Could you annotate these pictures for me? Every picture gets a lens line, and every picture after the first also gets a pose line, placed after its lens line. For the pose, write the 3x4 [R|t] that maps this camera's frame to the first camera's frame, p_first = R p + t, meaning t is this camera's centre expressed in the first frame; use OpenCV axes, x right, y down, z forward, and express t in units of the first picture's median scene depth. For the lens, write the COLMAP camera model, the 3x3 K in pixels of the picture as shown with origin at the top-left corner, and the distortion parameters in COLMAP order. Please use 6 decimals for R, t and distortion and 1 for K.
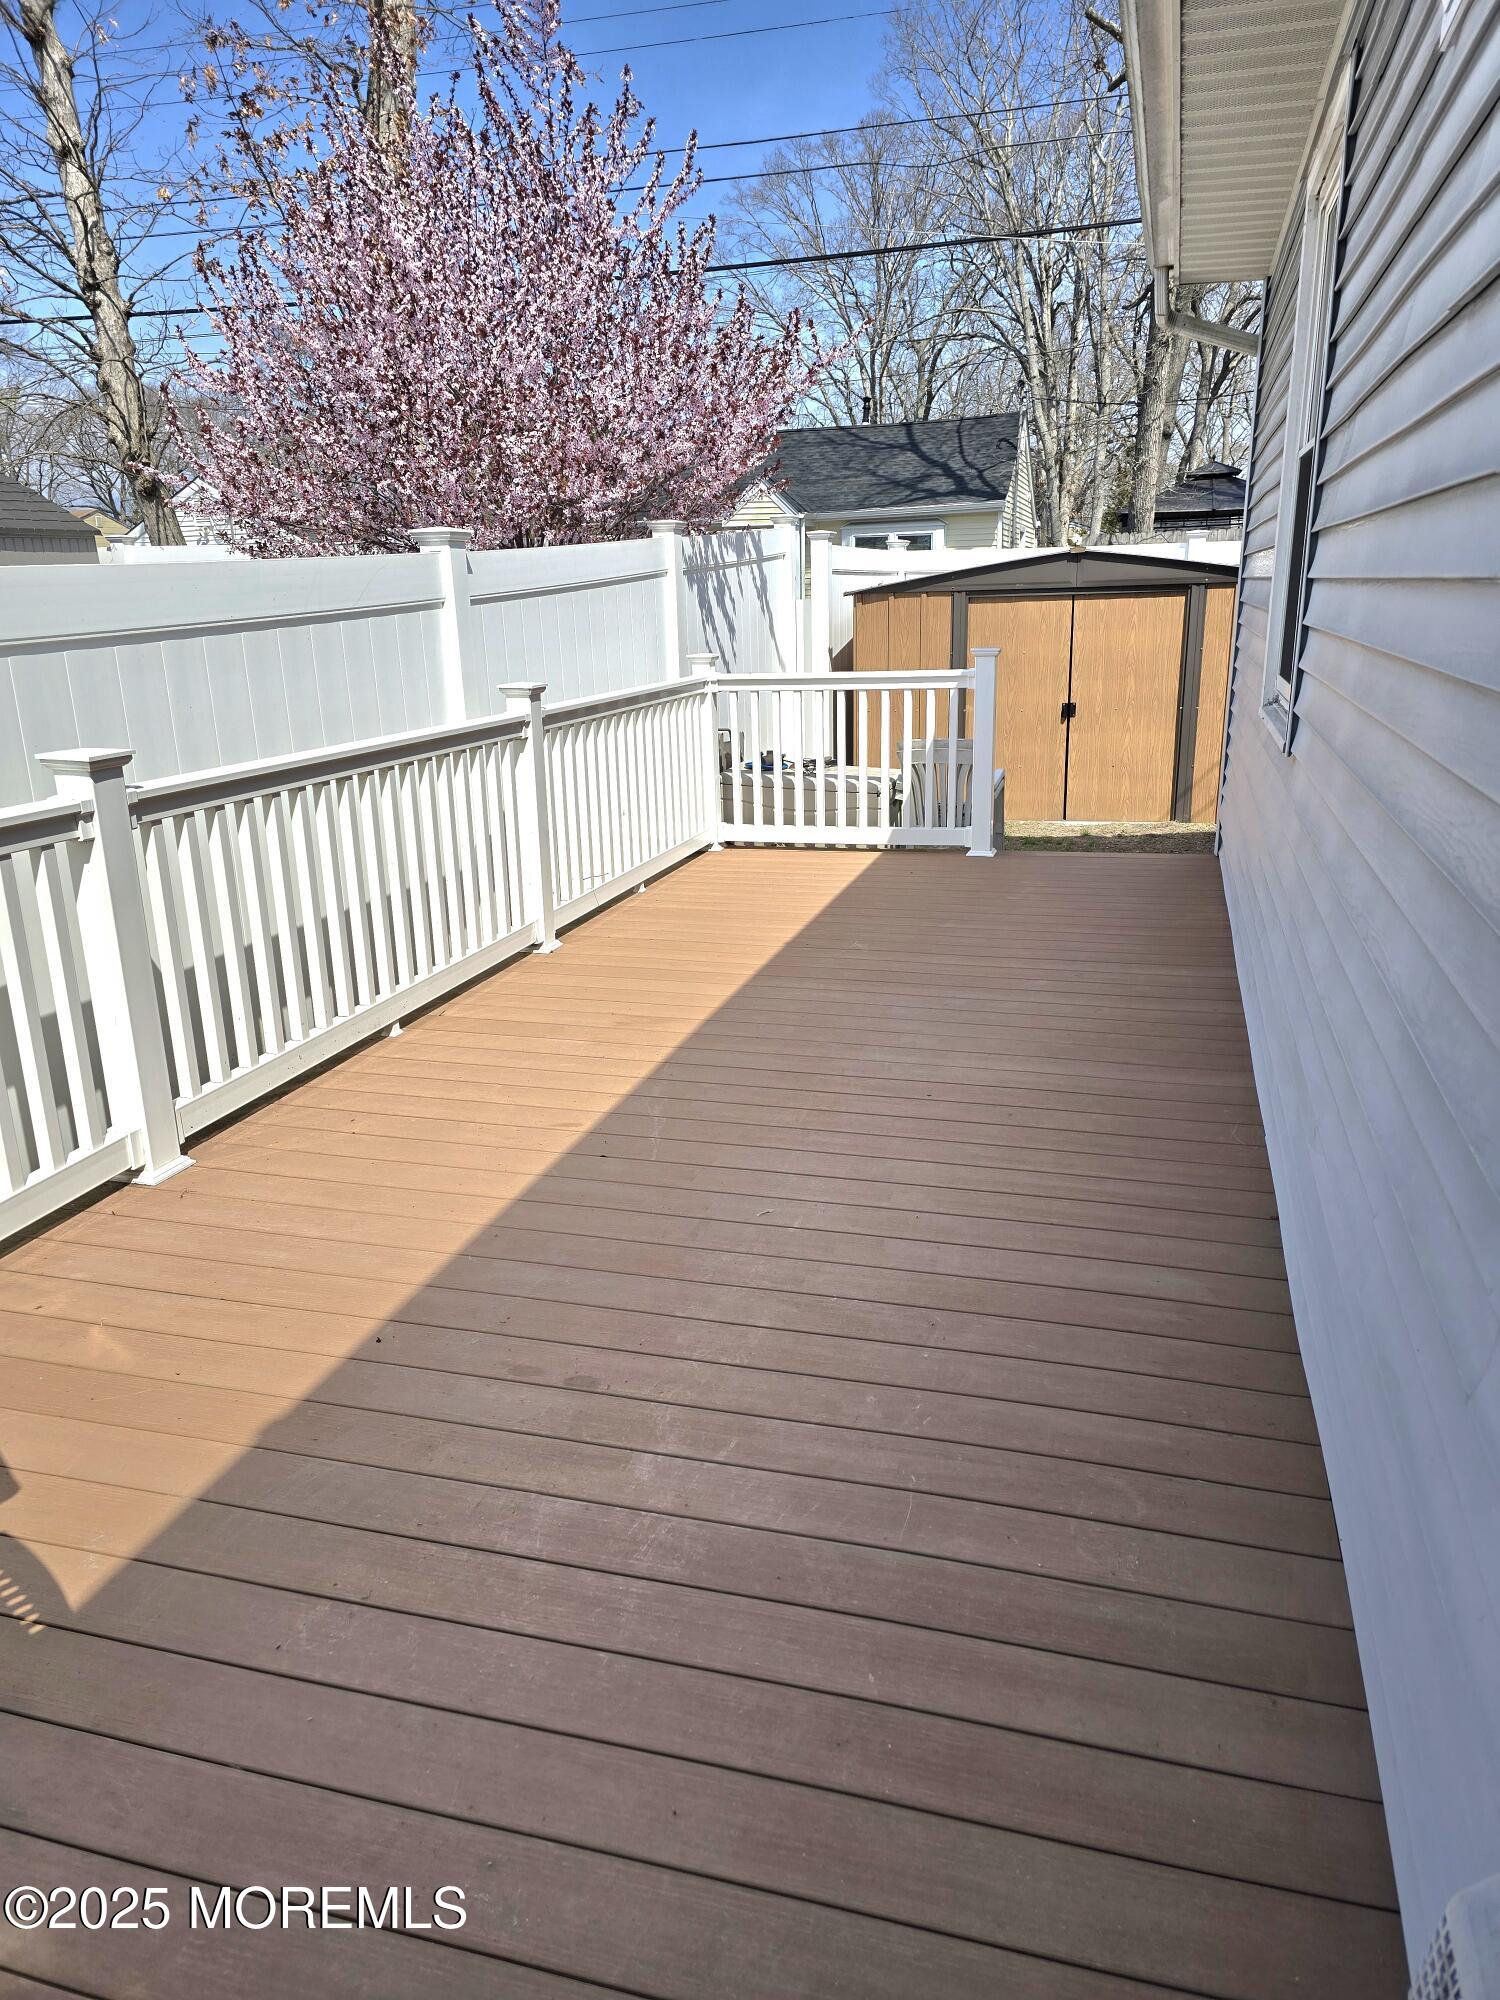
lens RADIAL K [[1330.7, 0, 741.0], [0, 1330.7, 992.7], [0, 0, 1]] dist [0.064808, -0.055553]
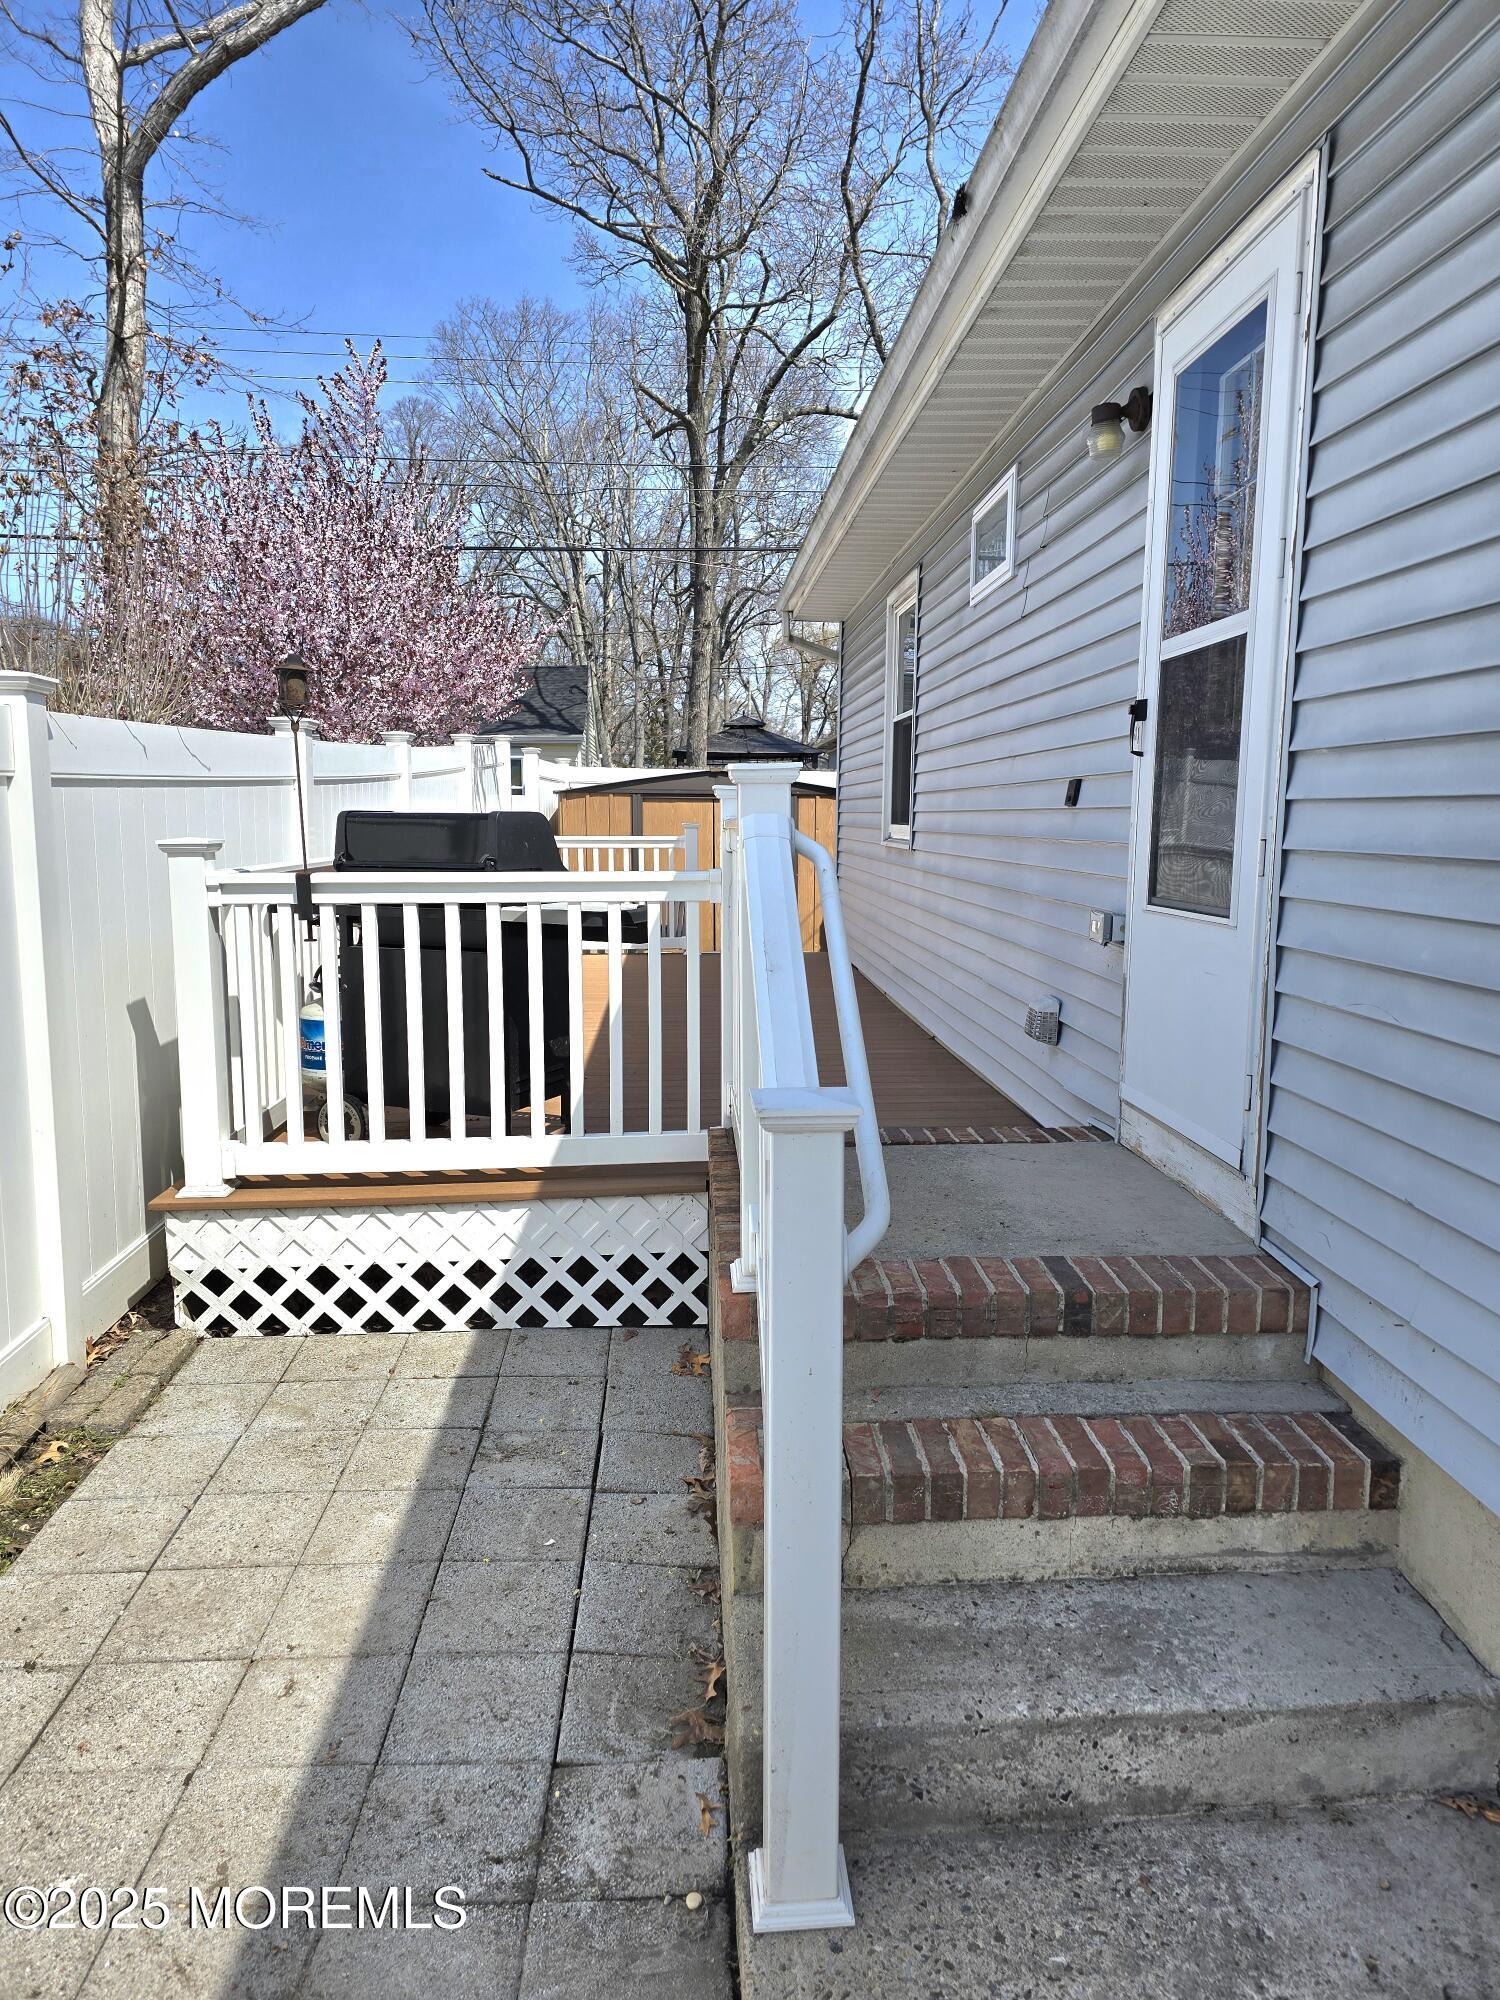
lens RADIAL K [[1330.7, 0, 754.2], [0, 1330.7, 1001.9], [0, 0, 1]] dist [0.064808, -0.055553]
pose [[0.936671, -0.018100, 0.349741, -0.091878], [0.071549, 0.987490, -0.140516, 0.053875], [-0.342823, 0.156641, 0.926248, -0.136331]]
